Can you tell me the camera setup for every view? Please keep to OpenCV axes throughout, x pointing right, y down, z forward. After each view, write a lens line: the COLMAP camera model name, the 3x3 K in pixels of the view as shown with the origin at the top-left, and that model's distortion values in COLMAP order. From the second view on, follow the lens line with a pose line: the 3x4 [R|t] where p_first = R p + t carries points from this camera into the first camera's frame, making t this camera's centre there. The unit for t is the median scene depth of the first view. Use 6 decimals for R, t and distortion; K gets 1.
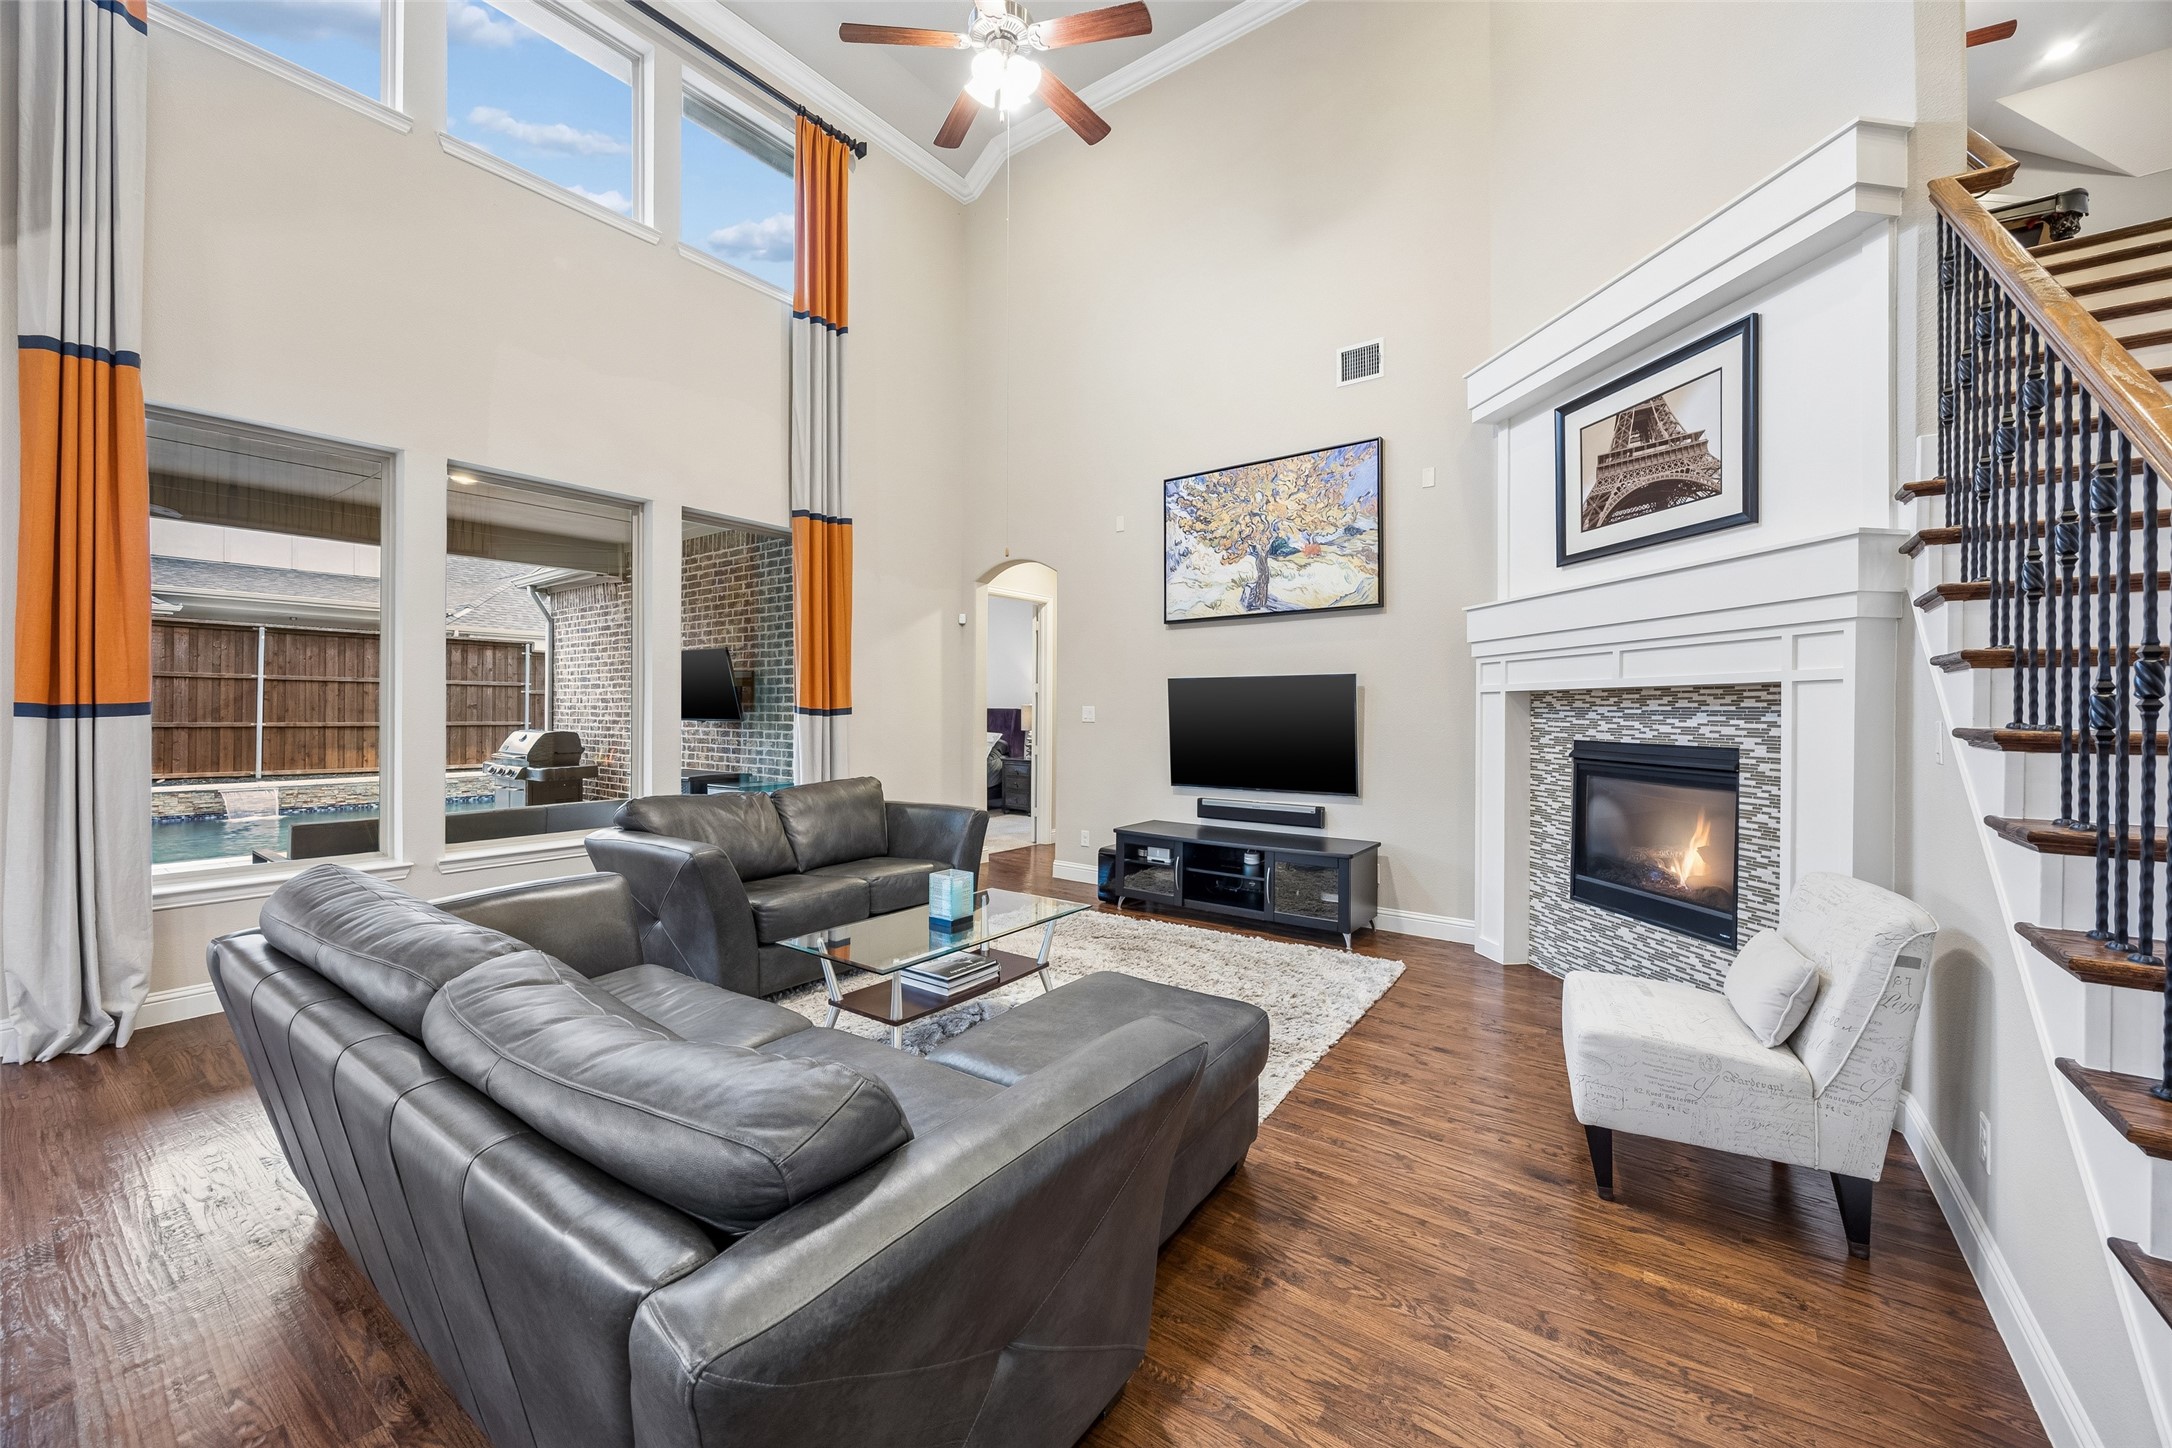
lens RADIAL K [[839.5, 0, 1080.5], [0, 839.5, 710.3], [0, 0, 1]] dist [-0.002104, -0.000112]
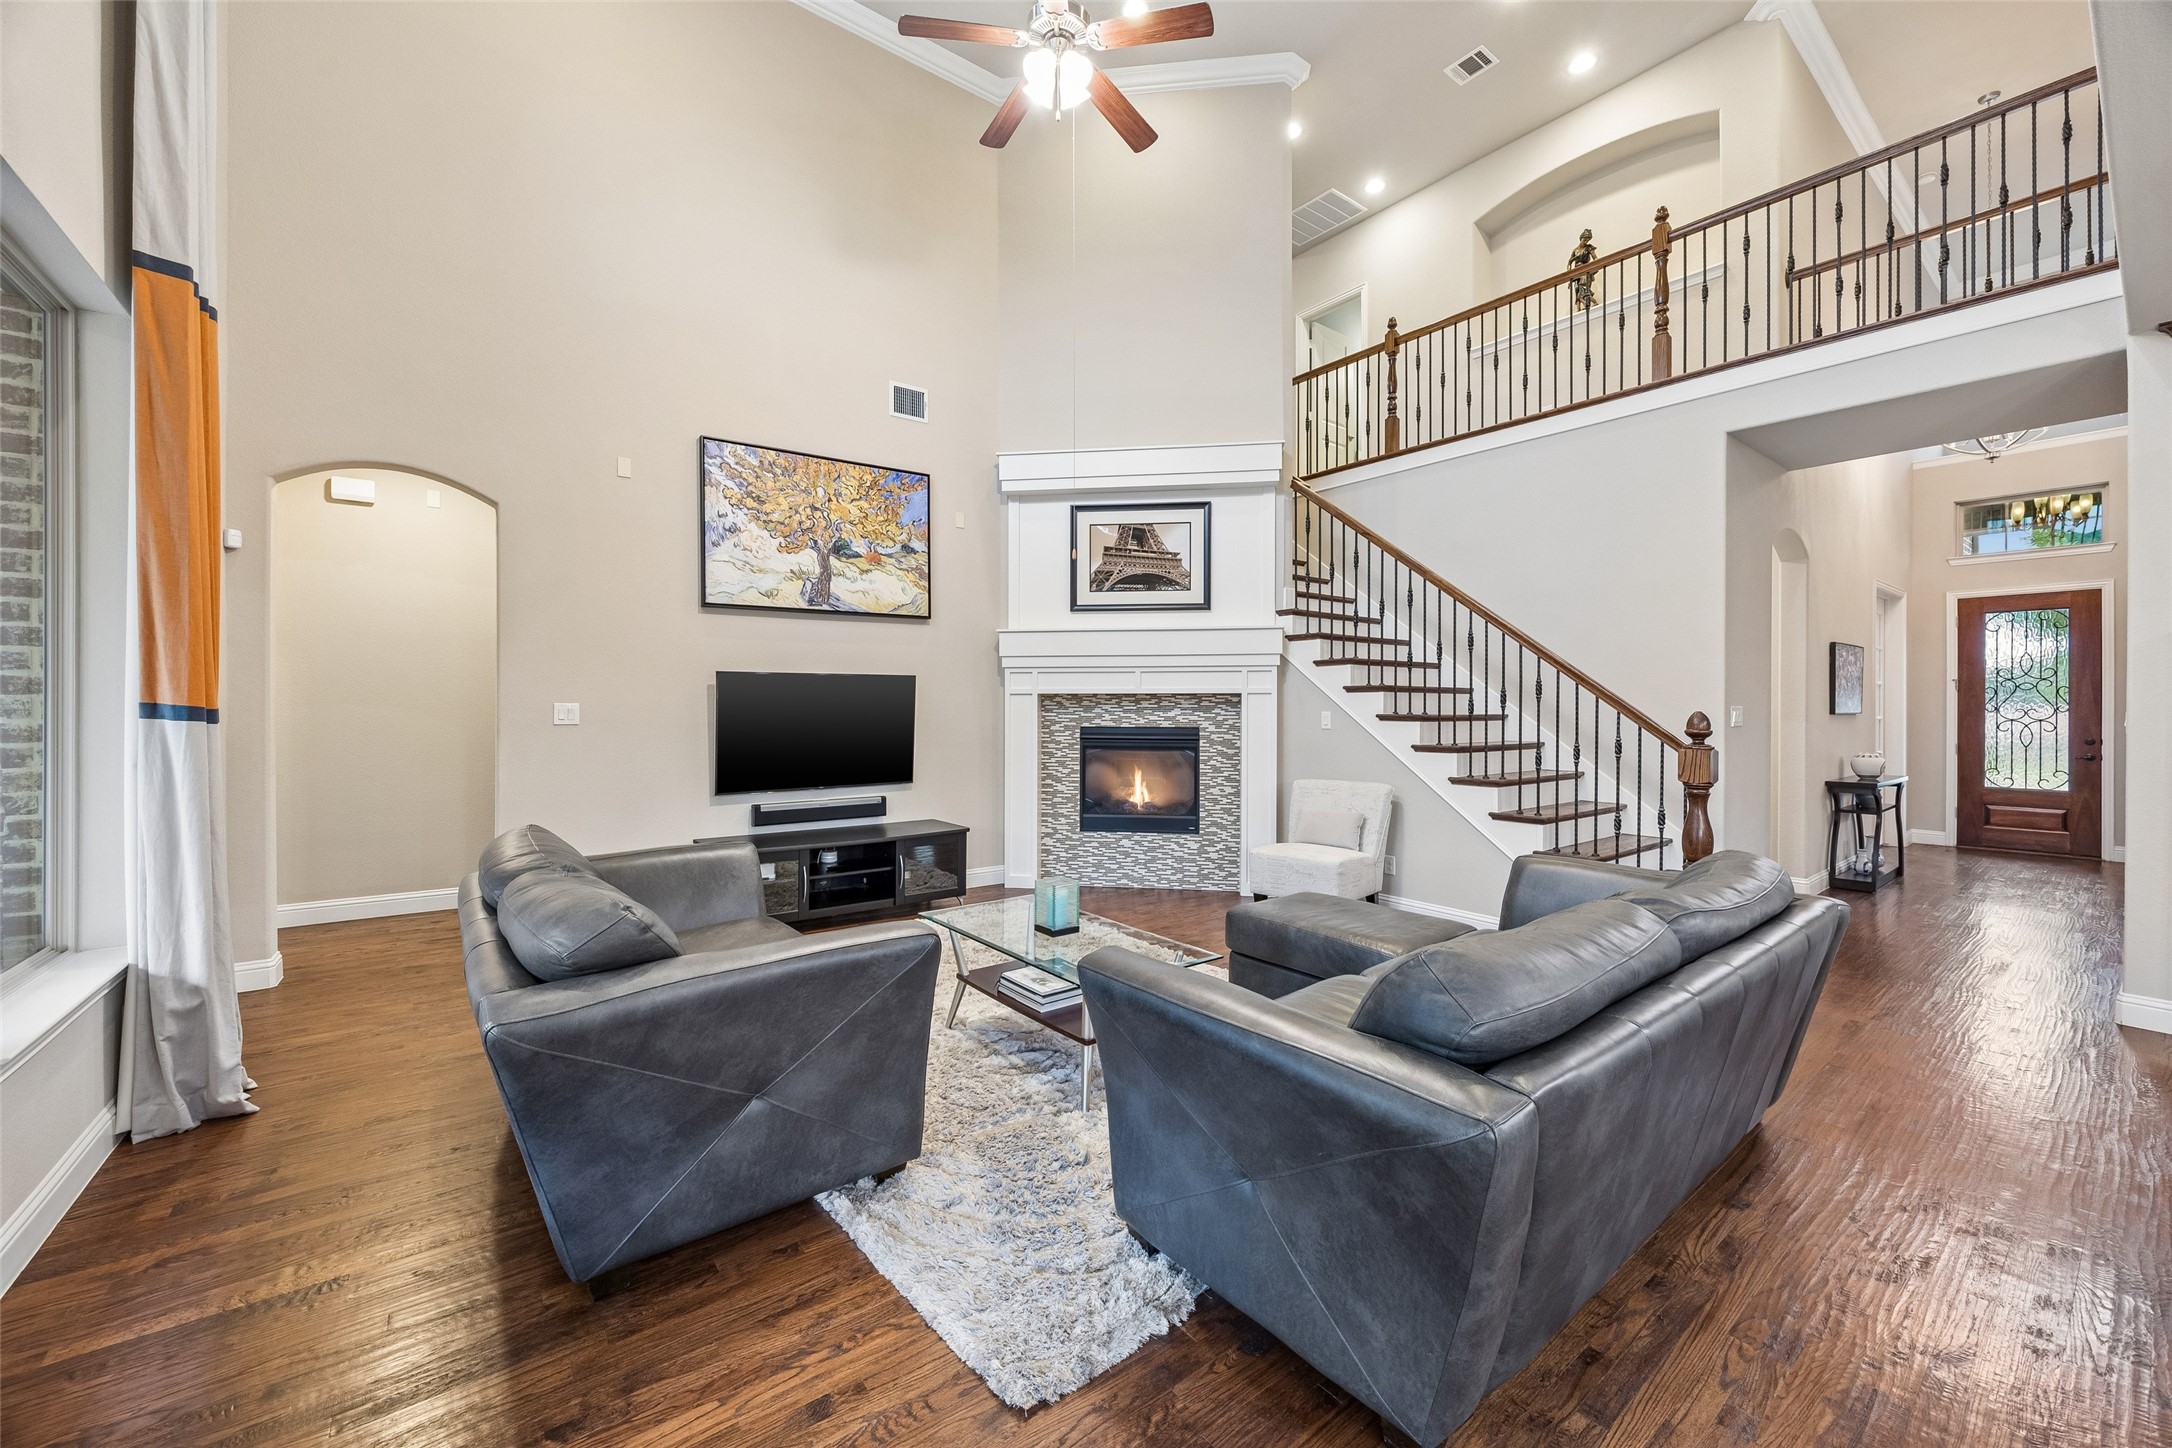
lens RADIAL K [[839.5, 0, 1080.5], [0, 839.5, 710.3], [0, 0, 1]] dist [-0.002104, -0.000112]
pose [[0.280479, -0.007017, 0.959835, -0.864590], [0.000430, 0.999974, 0.007185, -0.005023], [-0.959860, -0.001603, 0.280474, 0.565036]]
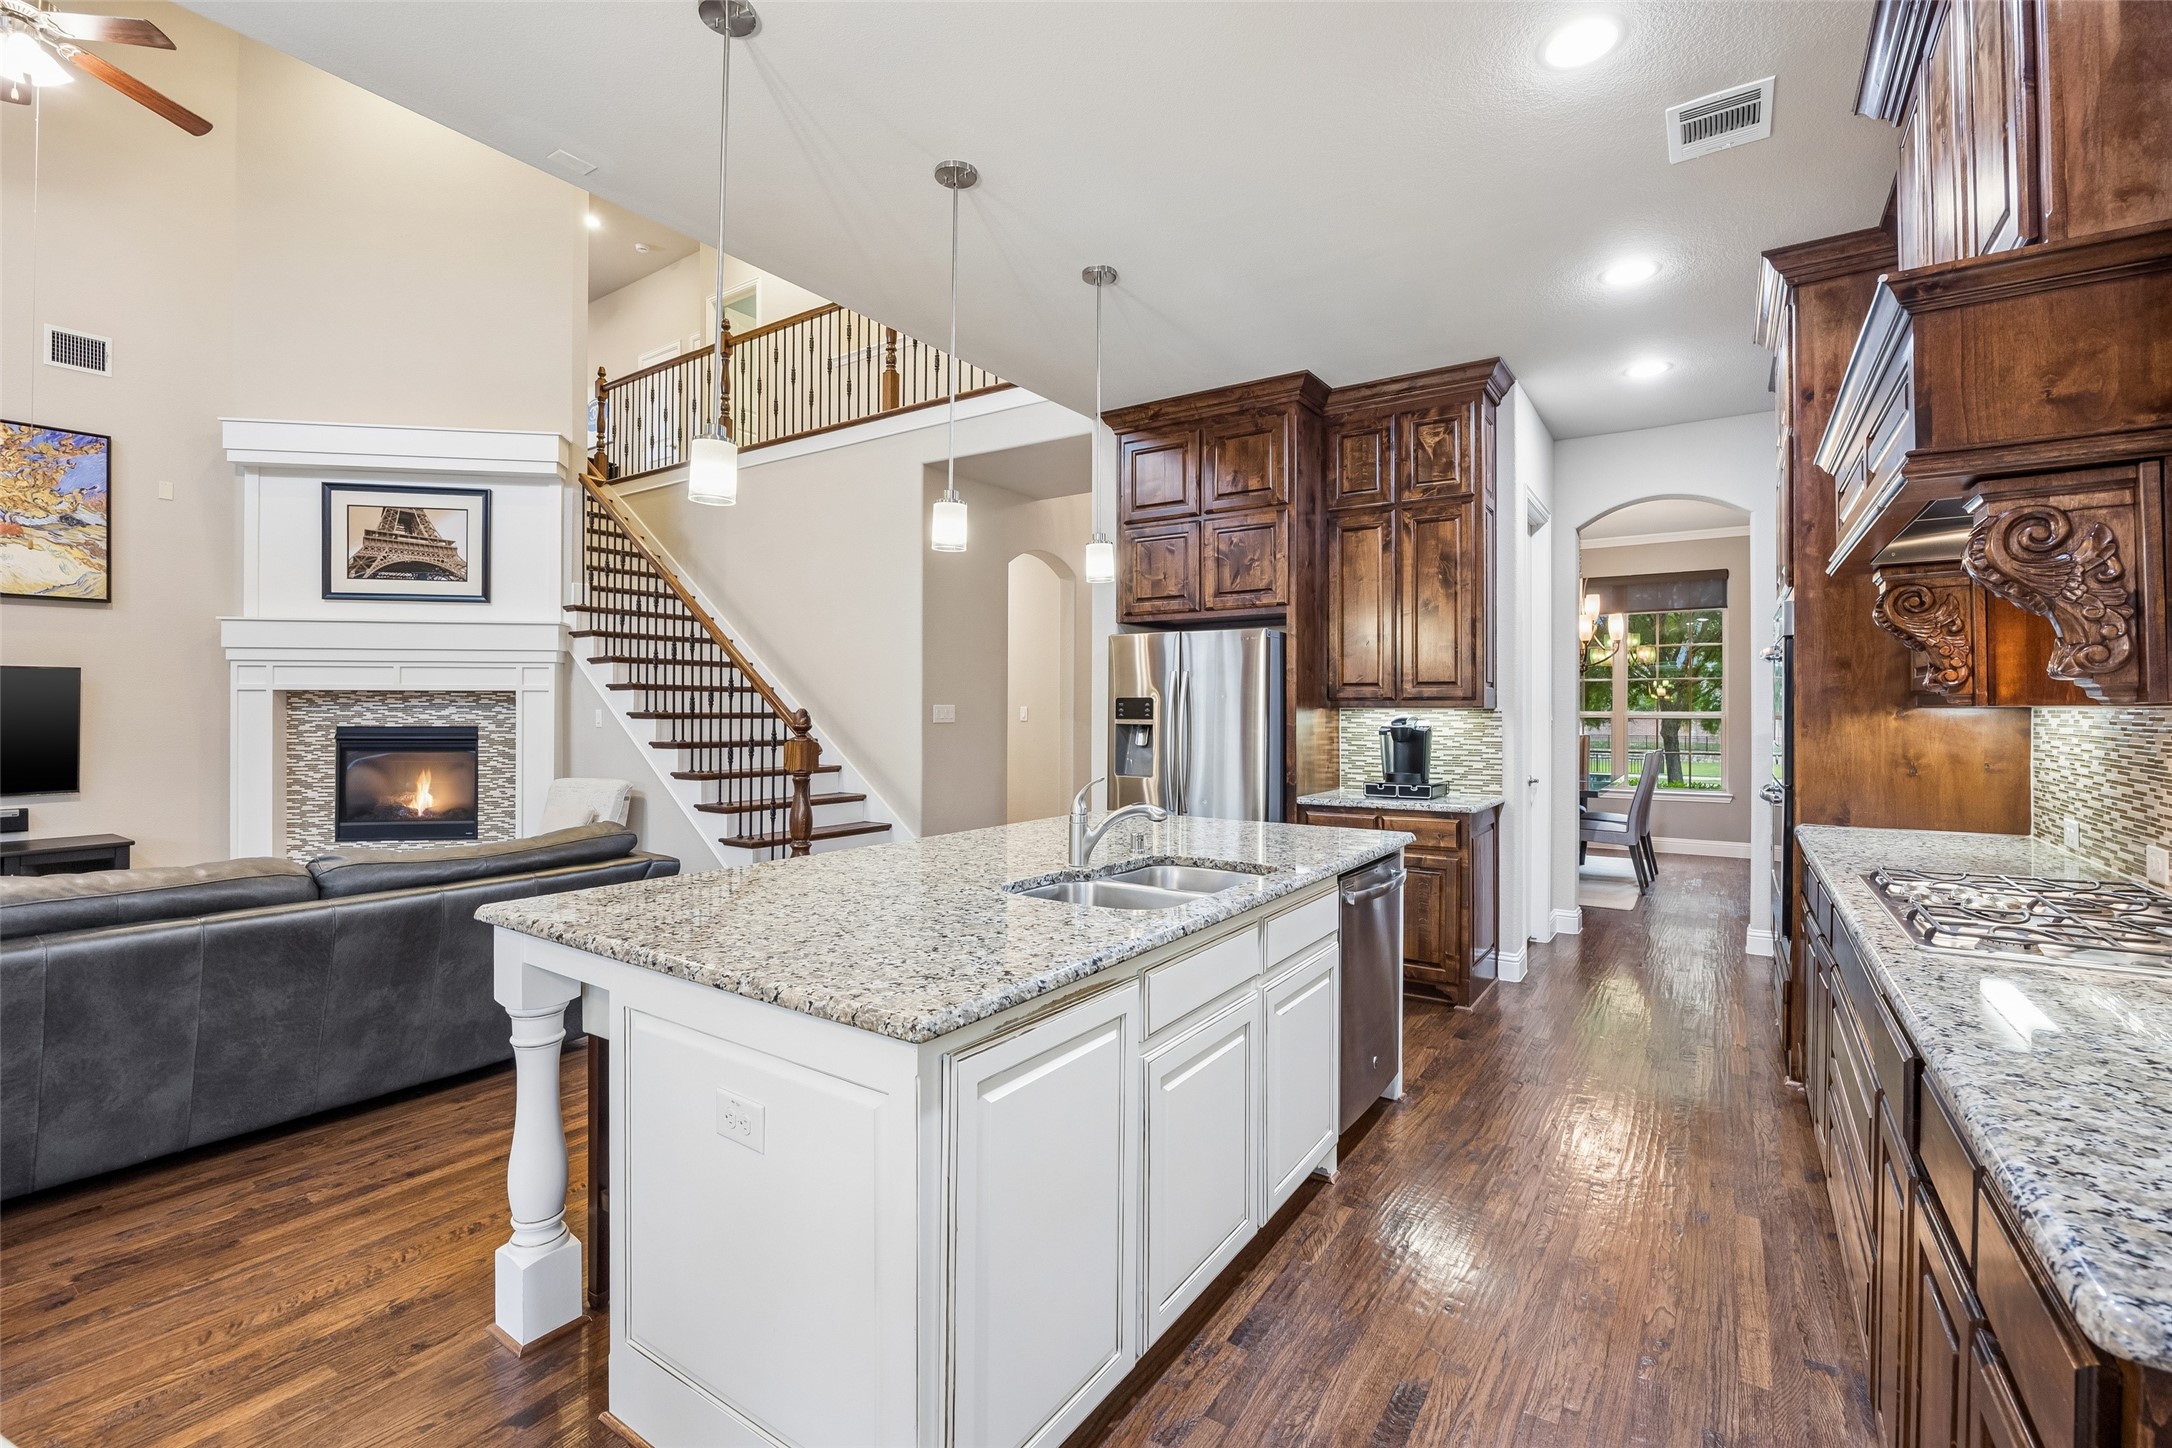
lens RADIAL K [[958.2, 0, 1088.0], [0, 958.2, 707.5], [0, 0, 1]] dist [-0.014162, 0.000336]
pose [[-0.041871, -0.002268, 0.999120, -1.014817], [-0.001745, 0.999996, 0.002197, -0.001328], [-0.999122, -0.001652, -0.041874, -0.169381]]
